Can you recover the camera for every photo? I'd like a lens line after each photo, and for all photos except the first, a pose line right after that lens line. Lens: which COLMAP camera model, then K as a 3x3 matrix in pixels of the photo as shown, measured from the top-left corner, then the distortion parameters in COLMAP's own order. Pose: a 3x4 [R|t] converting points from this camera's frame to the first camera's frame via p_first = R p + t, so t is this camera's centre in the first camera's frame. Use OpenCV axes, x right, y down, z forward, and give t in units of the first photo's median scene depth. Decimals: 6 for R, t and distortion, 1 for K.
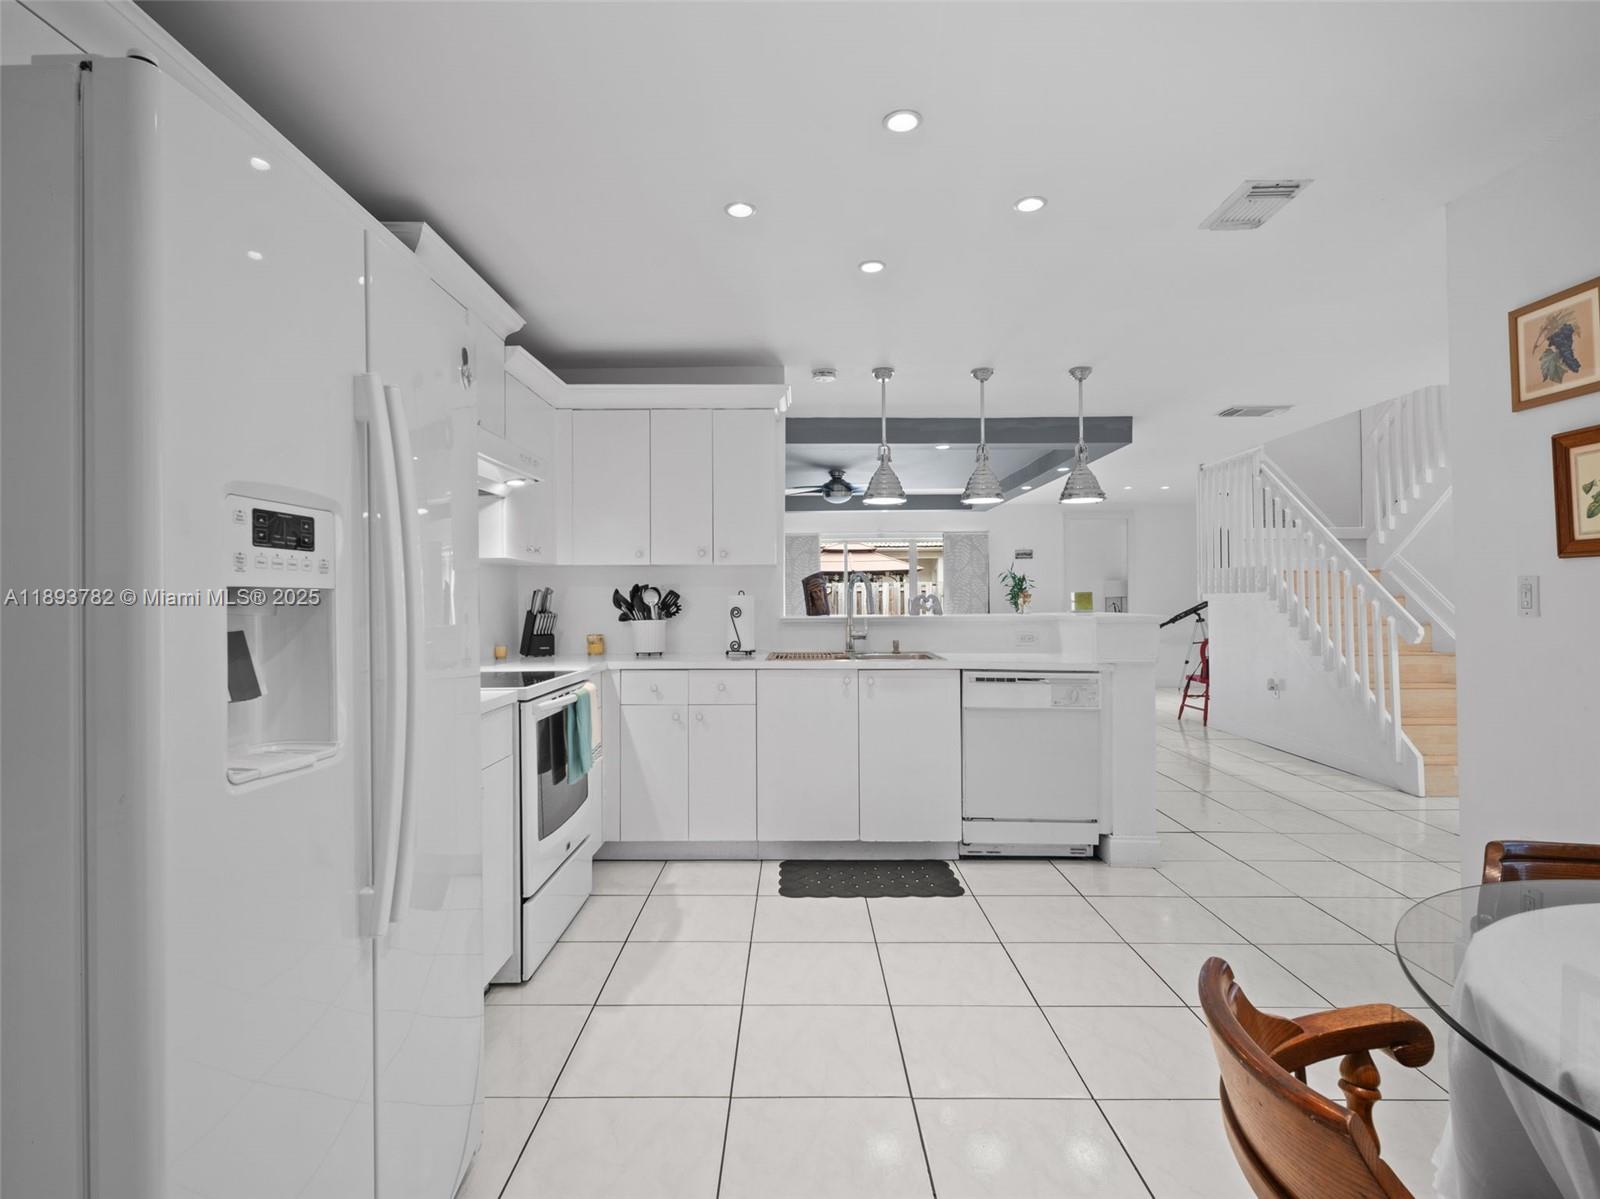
lens RADIAL K [[804.3, 0, 798.9], [0, 804.3, 596.8], [0, 0, 1]] dist [0.010528, -0.006179]
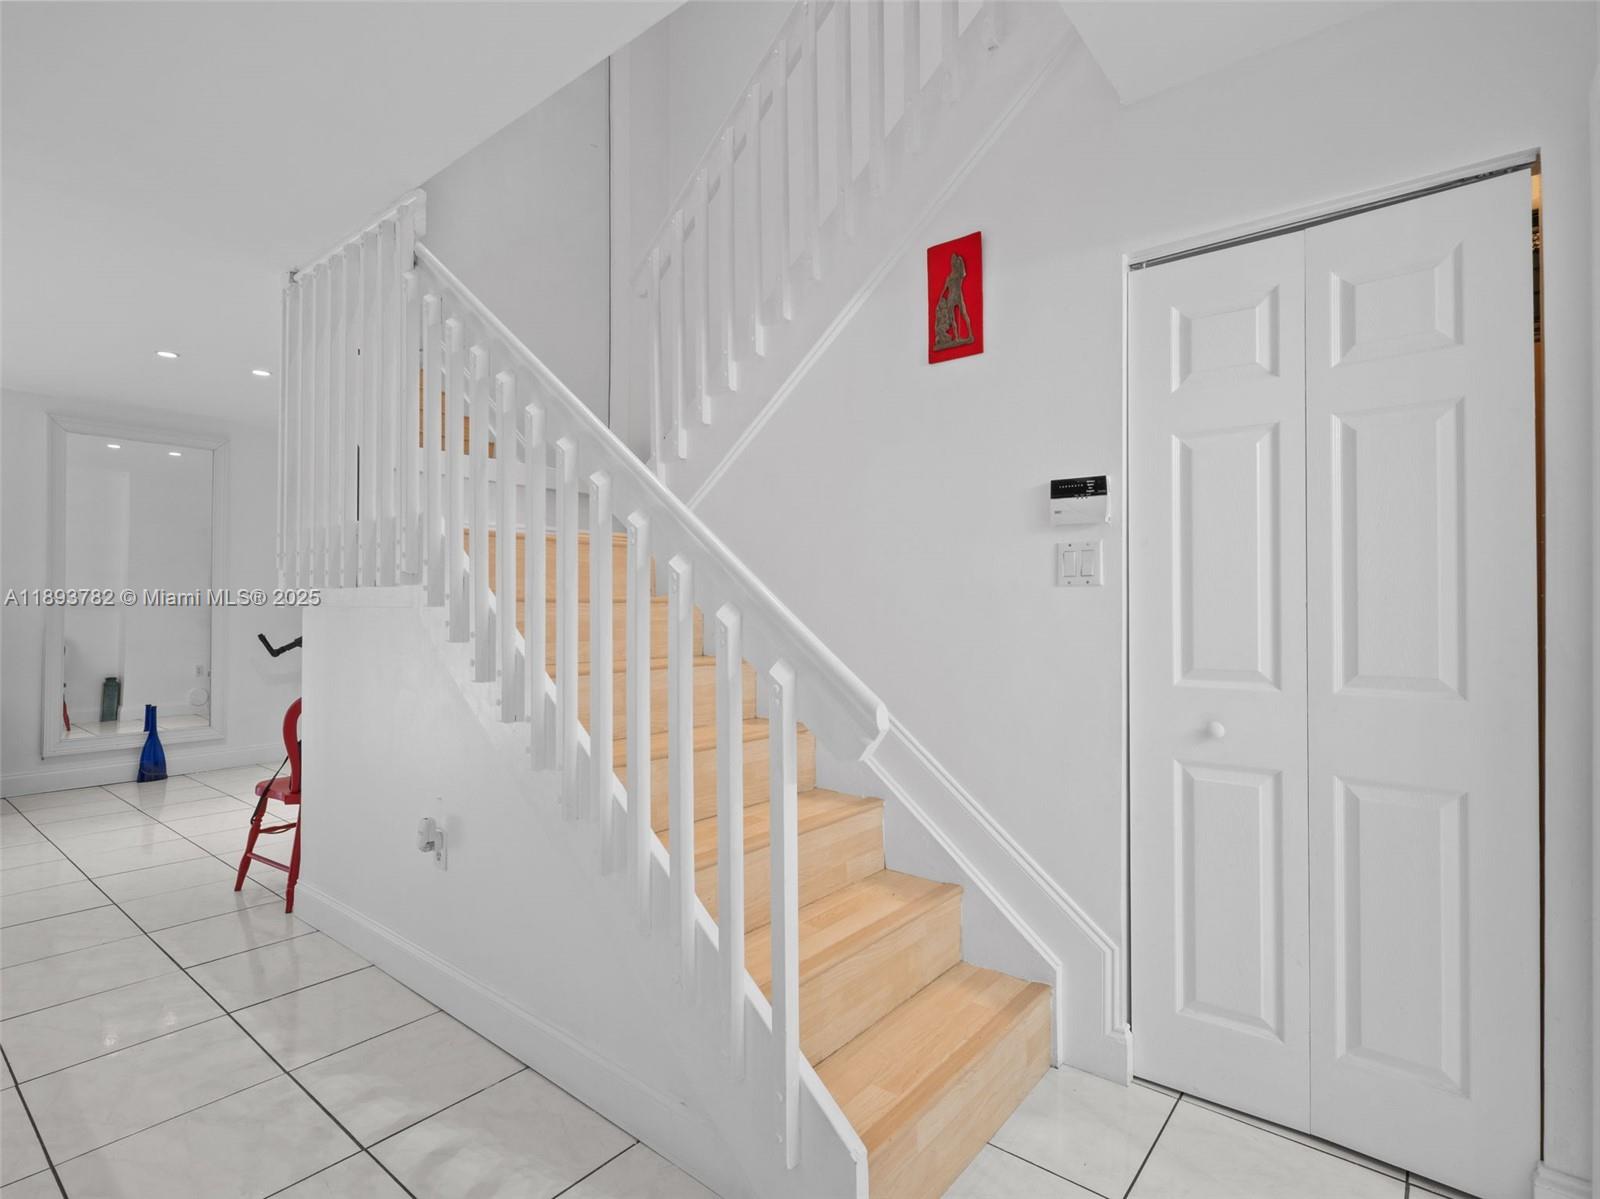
lens RADIAL K [[804.3, 0, 797.4], [0, 804.3, 604.8], [0, 0, 1]] dist [0.010528, -0.006179]
pose [[0.622199, 0.019688, 0.782612, 0.405689], [-0.017798, 0.999781, -0.011001, 0.004922], [-0.782657, -0.007084, 0.622413, 0.647997]]
